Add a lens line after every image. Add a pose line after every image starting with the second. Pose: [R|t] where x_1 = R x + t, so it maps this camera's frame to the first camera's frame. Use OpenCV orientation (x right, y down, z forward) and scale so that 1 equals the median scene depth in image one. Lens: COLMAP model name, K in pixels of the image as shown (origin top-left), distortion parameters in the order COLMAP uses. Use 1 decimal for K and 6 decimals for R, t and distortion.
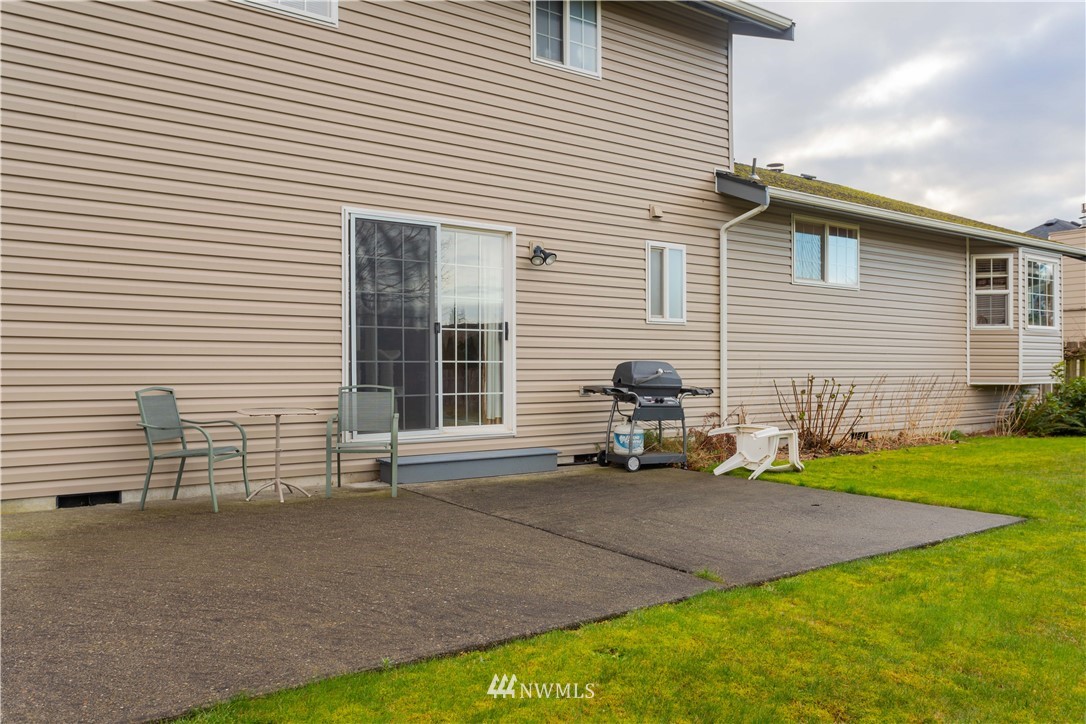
lens RADIAL K [[831.2, 0, 543.0], [0, 831.2, 362.0], [0, 0, 1]] dist [0.002806, 0.000653]
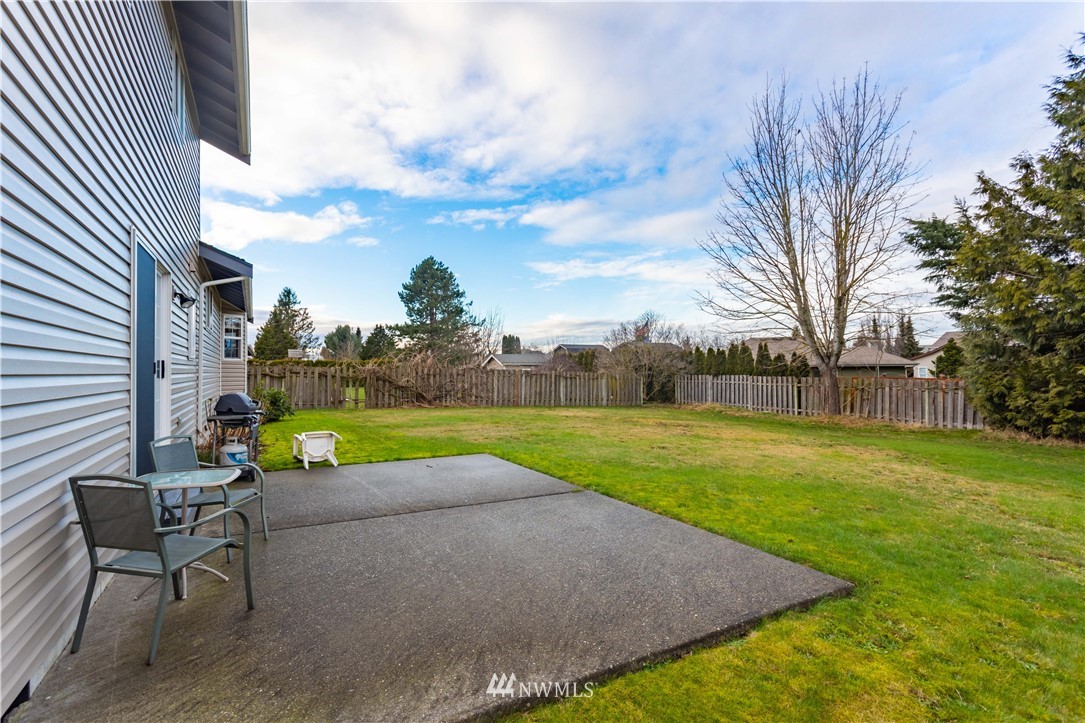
lens RADIAL K [[518.4, 0, 538.4], [0, 518.4, 377.1], [0, 0, 1]] dist [0.005836, 0.000755]
pose [[0.126370, -0.014252, 0.991881, -0.614107], [-0.000121, 0.999897, 0.014383, -0.036833], [-0.991983, -0.001938, 0.126355, 0.466350]]
